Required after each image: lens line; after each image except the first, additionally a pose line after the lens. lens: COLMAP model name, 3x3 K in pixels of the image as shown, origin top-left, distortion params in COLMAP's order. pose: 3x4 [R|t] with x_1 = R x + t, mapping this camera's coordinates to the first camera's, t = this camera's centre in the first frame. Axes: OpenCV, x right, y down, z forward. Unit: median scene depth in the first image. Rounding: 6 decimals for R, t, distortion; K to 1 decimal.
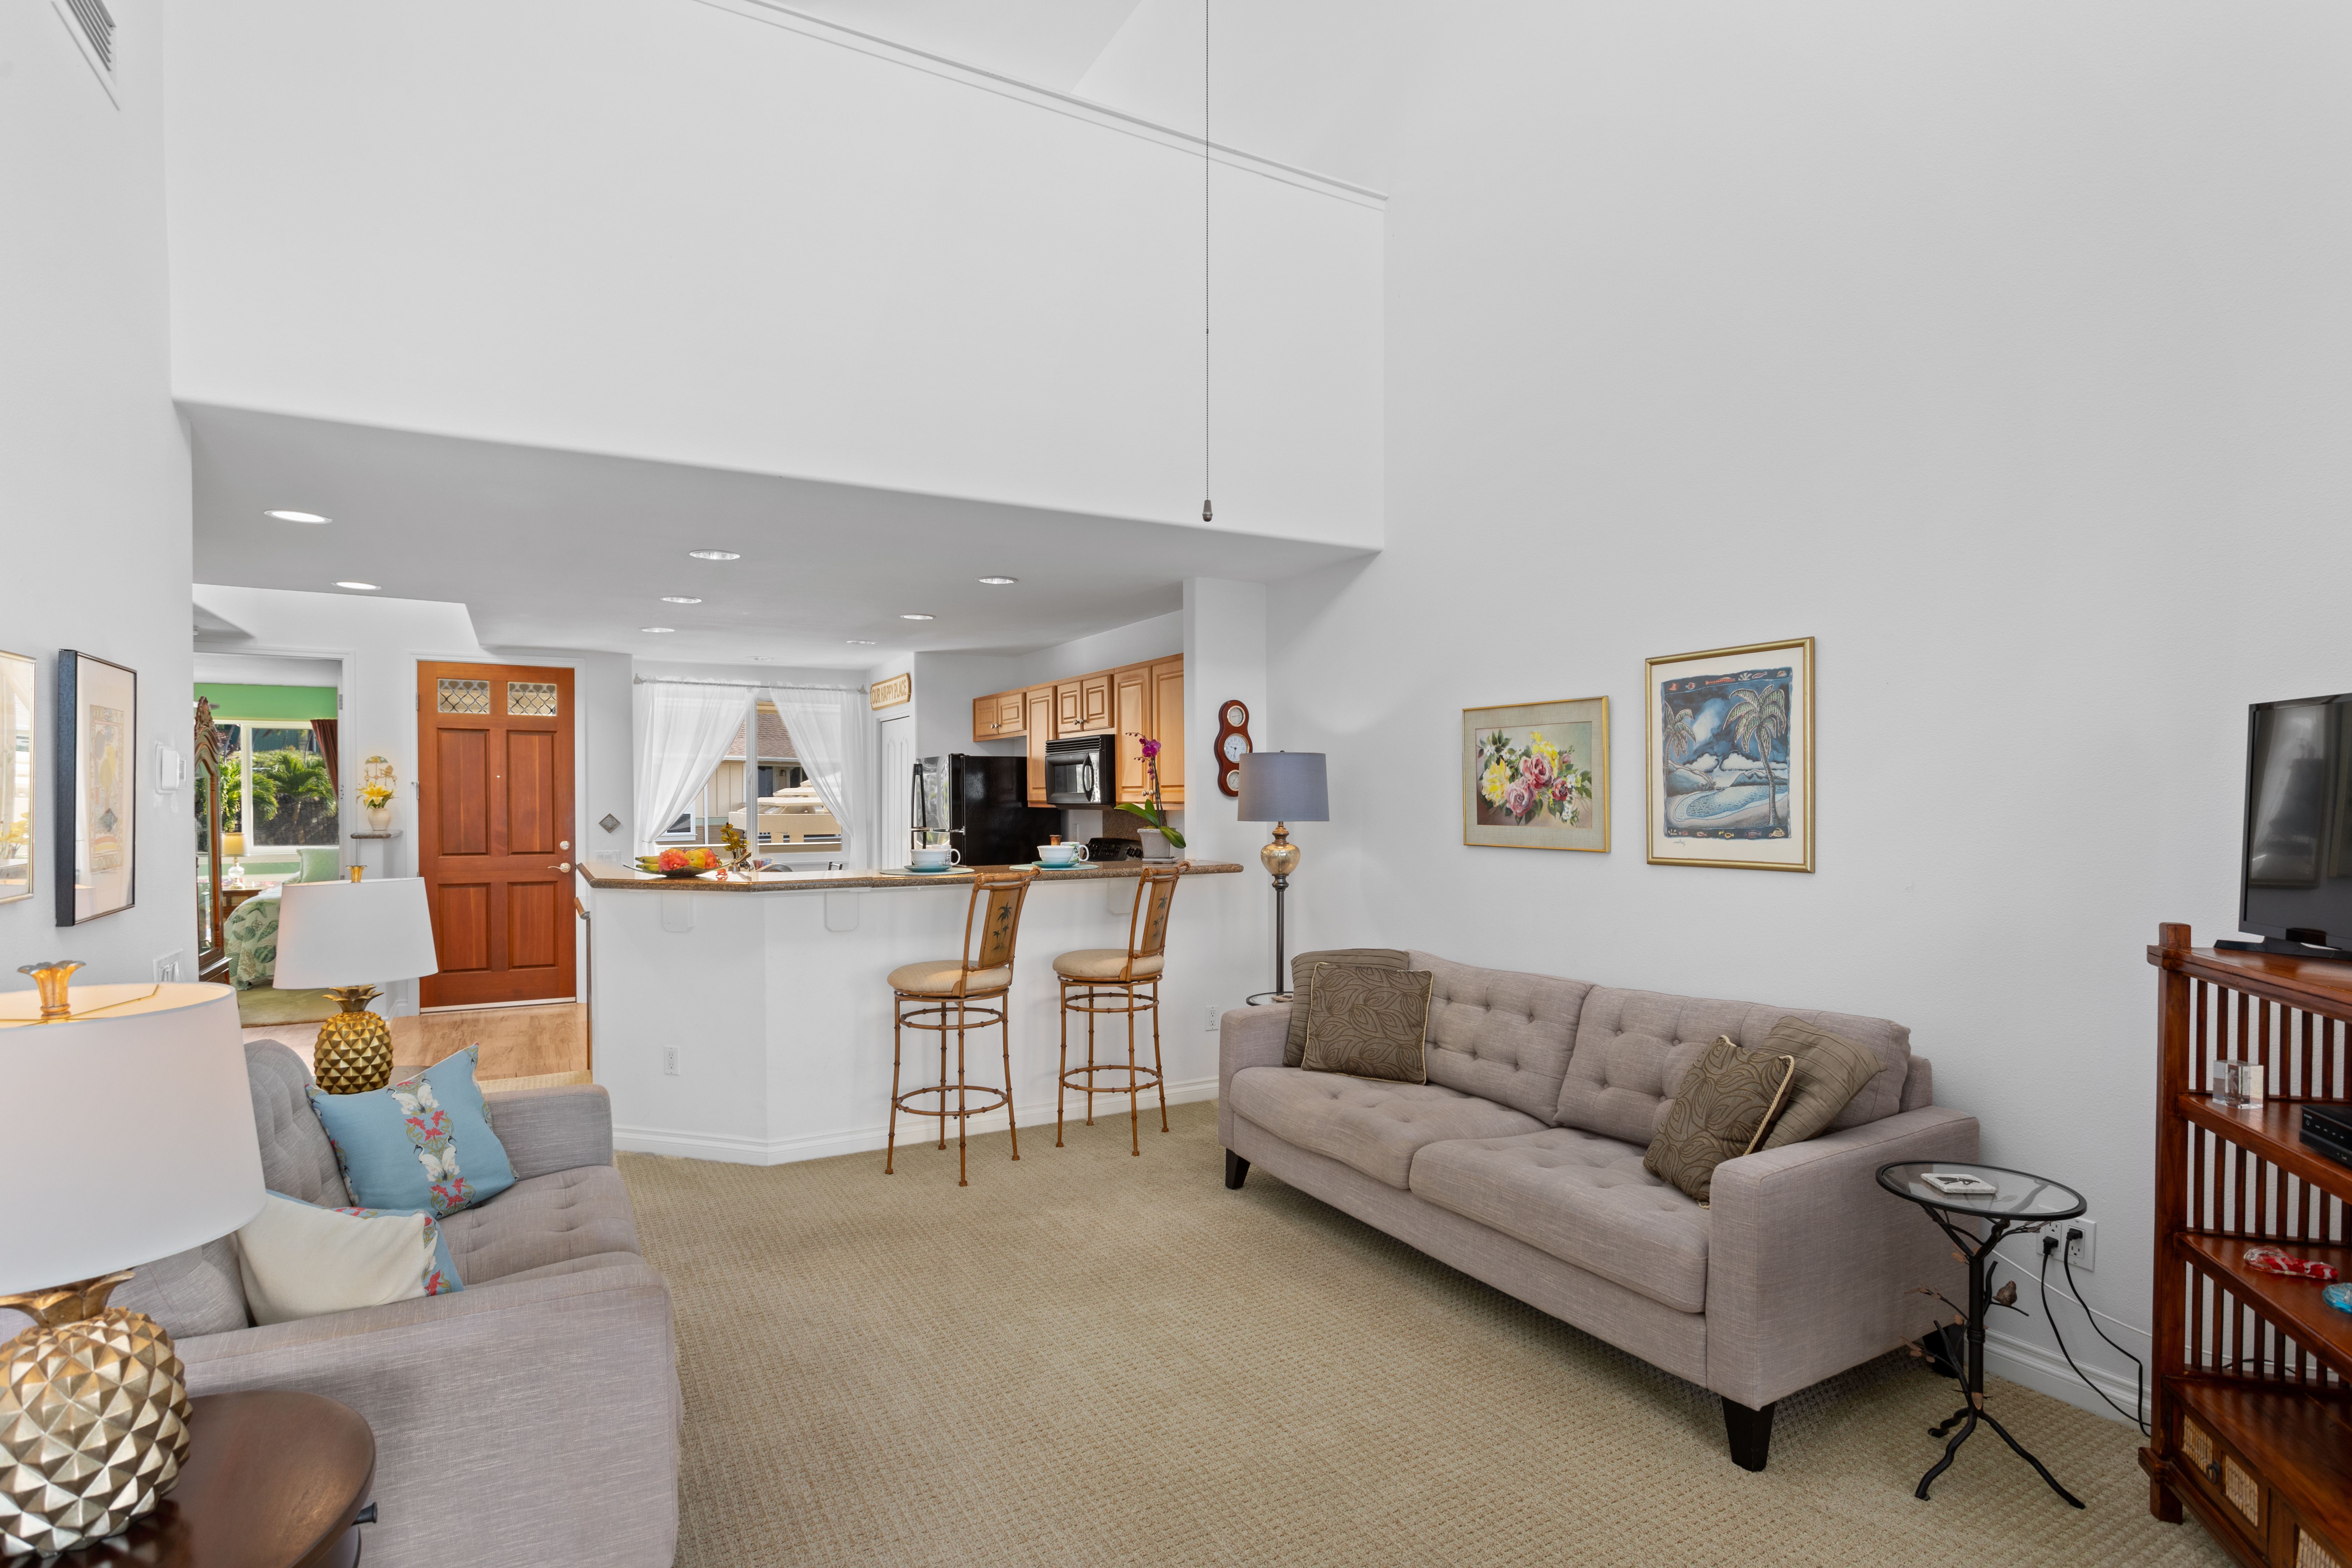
lens RADIAL K [[1181.4, 0, 1175.7], [0, 1181.4, 794.8], [0, 0, 1]] dist [0.001273, 0.000152]
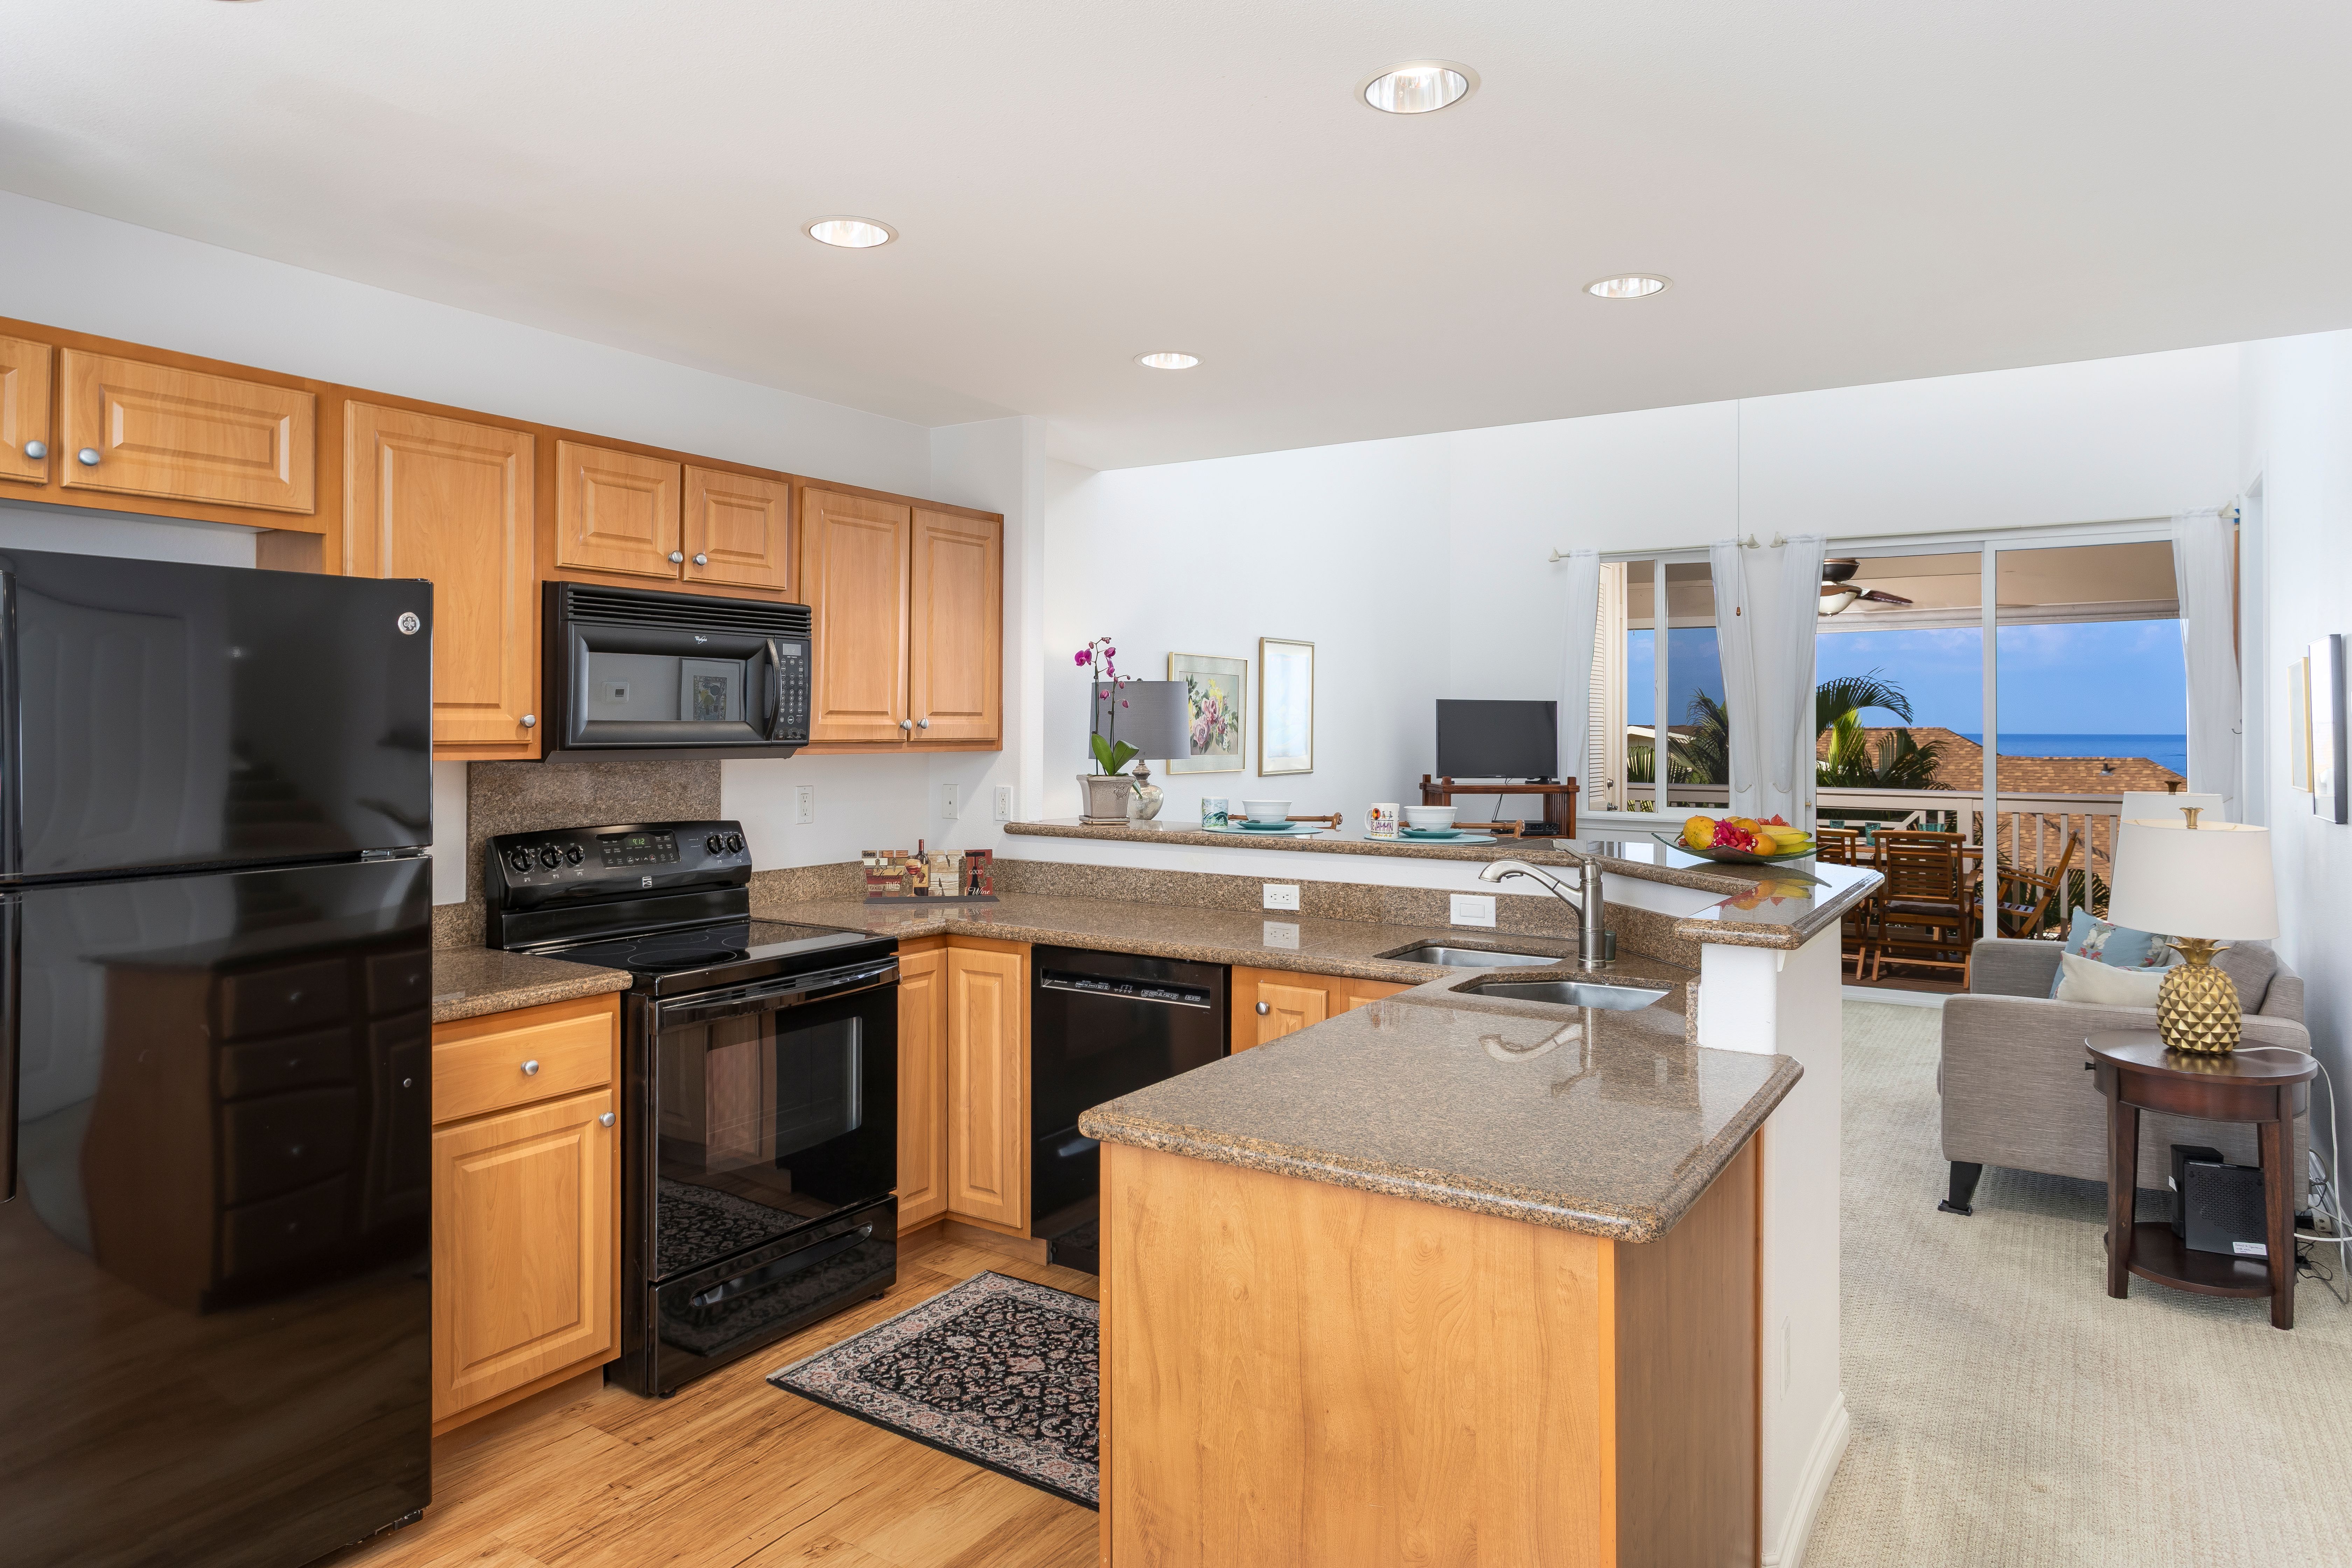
lens RADIAL K [[1492.7, 0, 1174.7], [0, 1492.7, 710.2], [0, 0, 1]] dist [-0.006093, 0.001643]
pose [[-0.489607, 0.002617, 0.871939, -1.181254], [-0.009928, 0.999914, -0.008576, -0.007061], [-0.871887, -0.012856, -0.489539, 2.020330]]
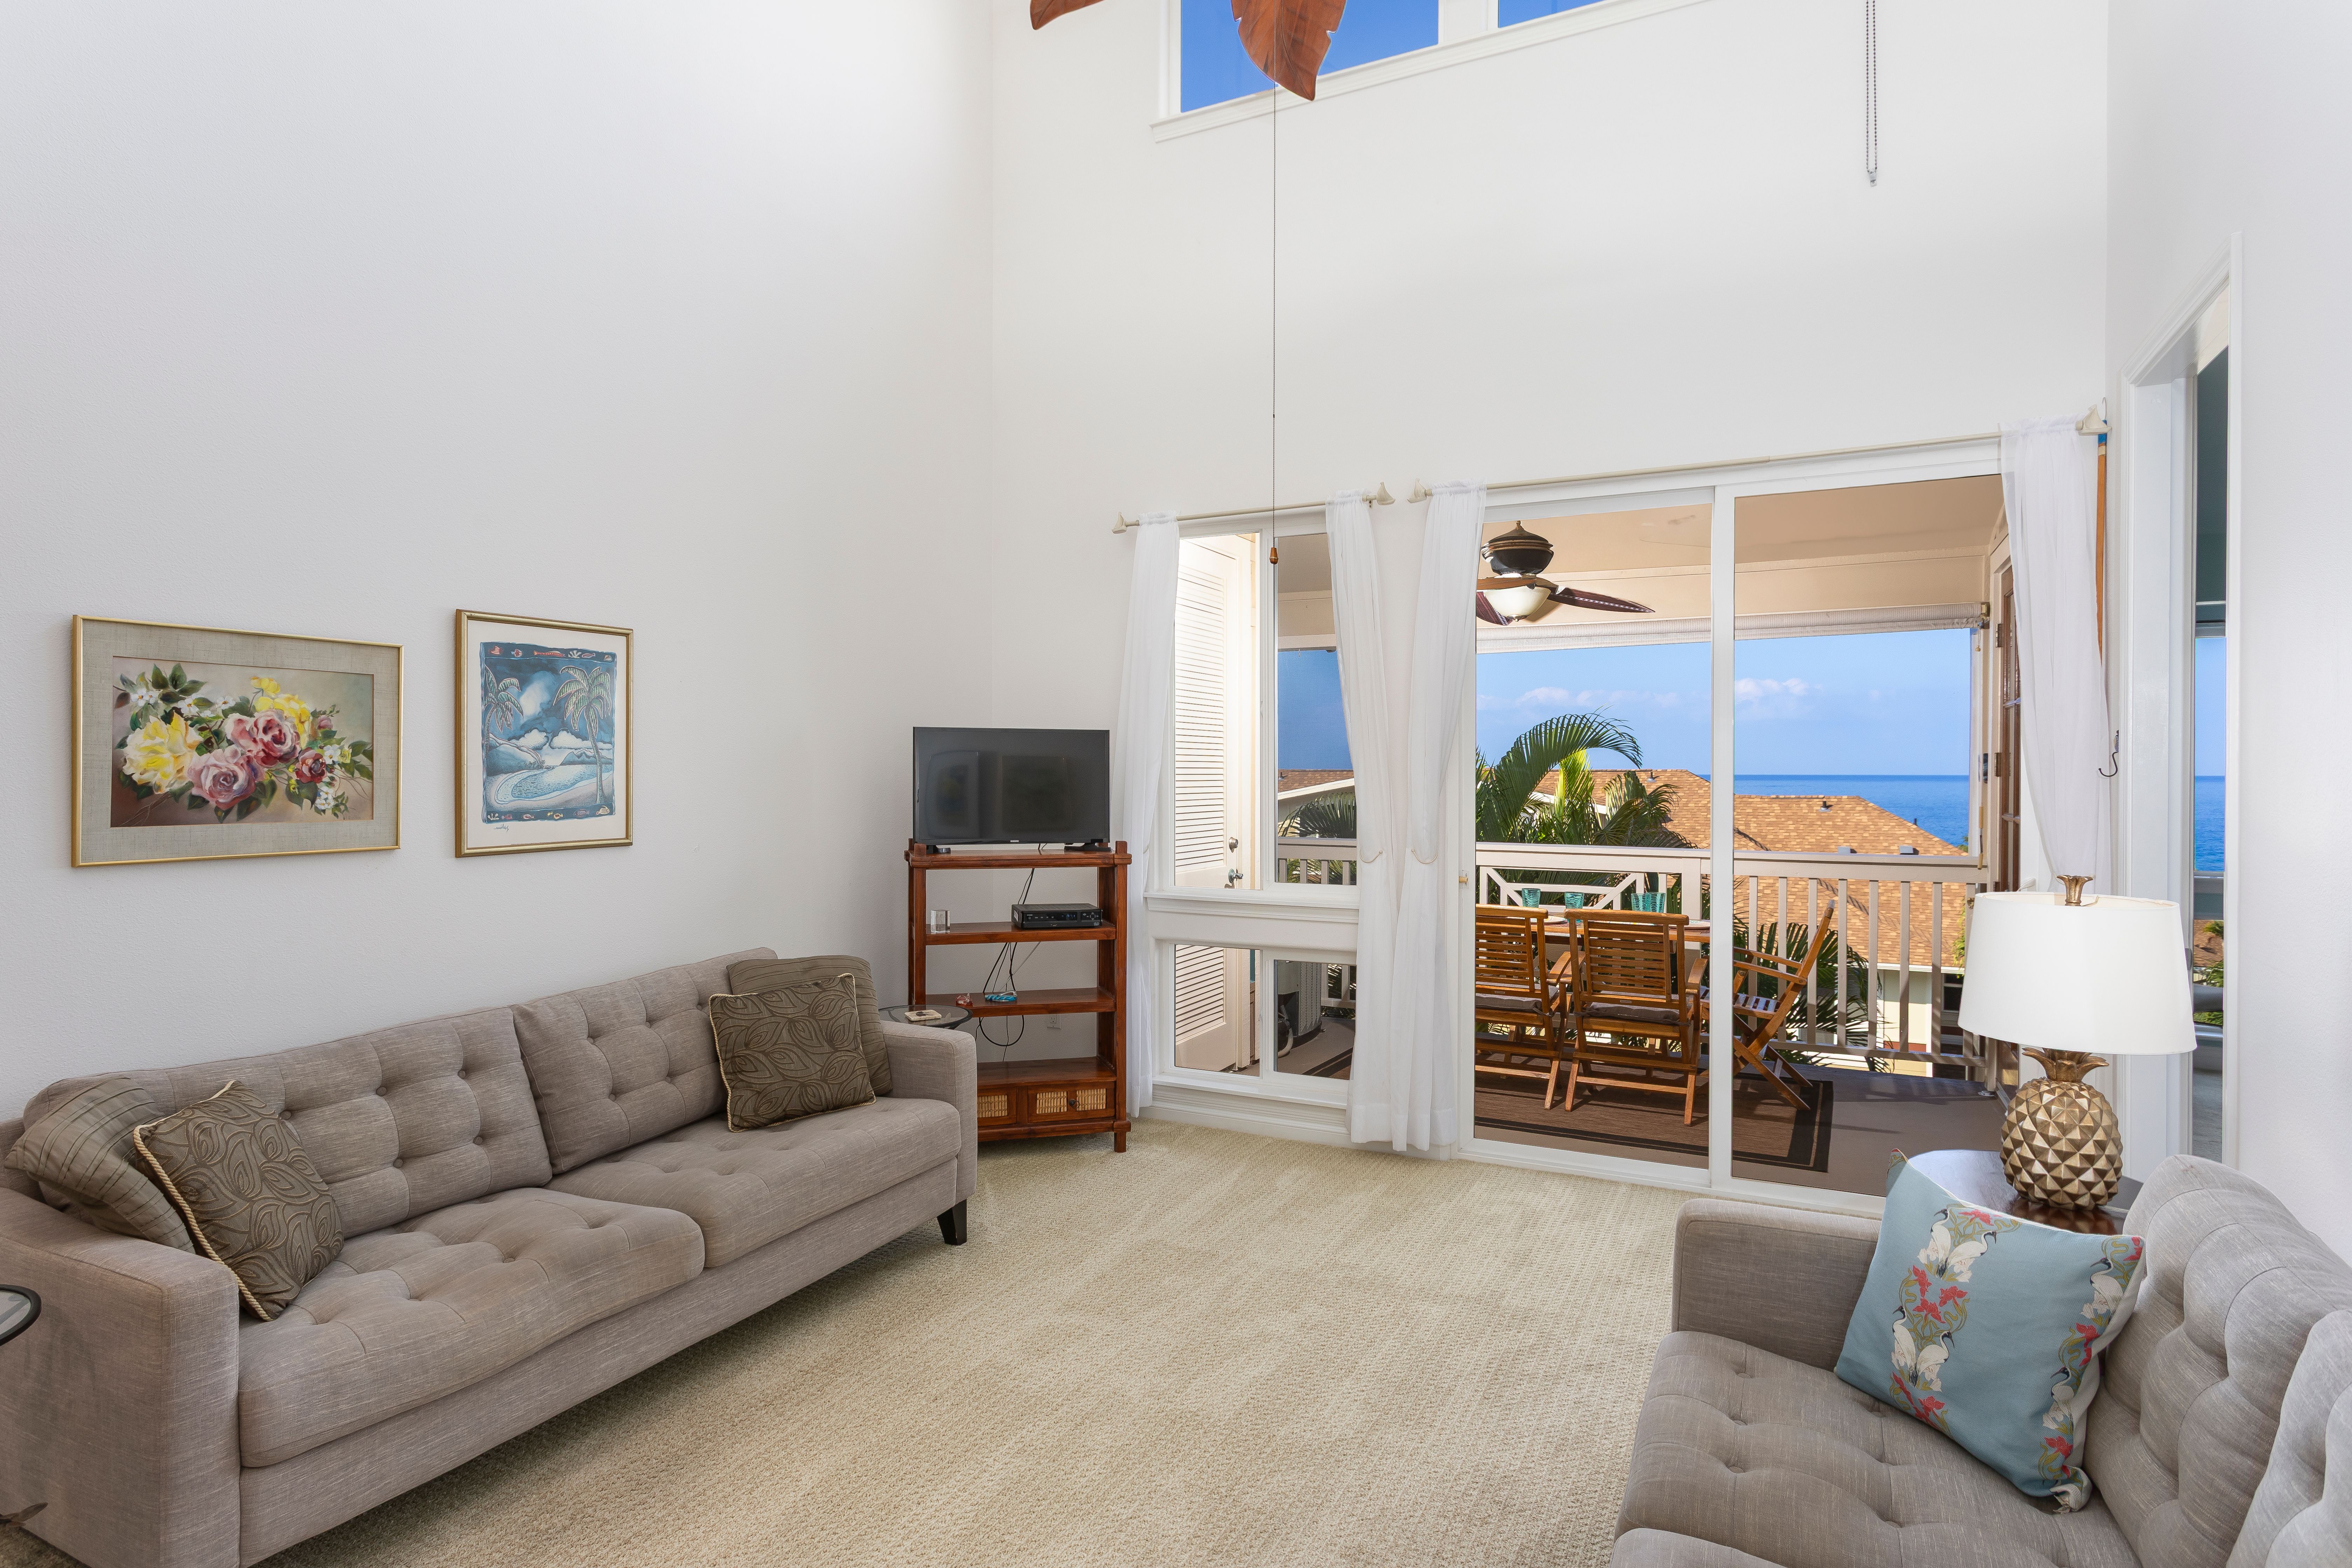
lens RADIAL K [[1237.3, 0, 1137.3], [0, 1237.3, 777.3], [0, 0, 1]] dist [0.000582, 0.001115]
pose [[-0.538049, -0.007892, 0.842877, -0.592558], [-0.005712, 0.999967, 0.005717, -0.005357], [-0.842894, -0.001738, -0.538077, 1.072979]]
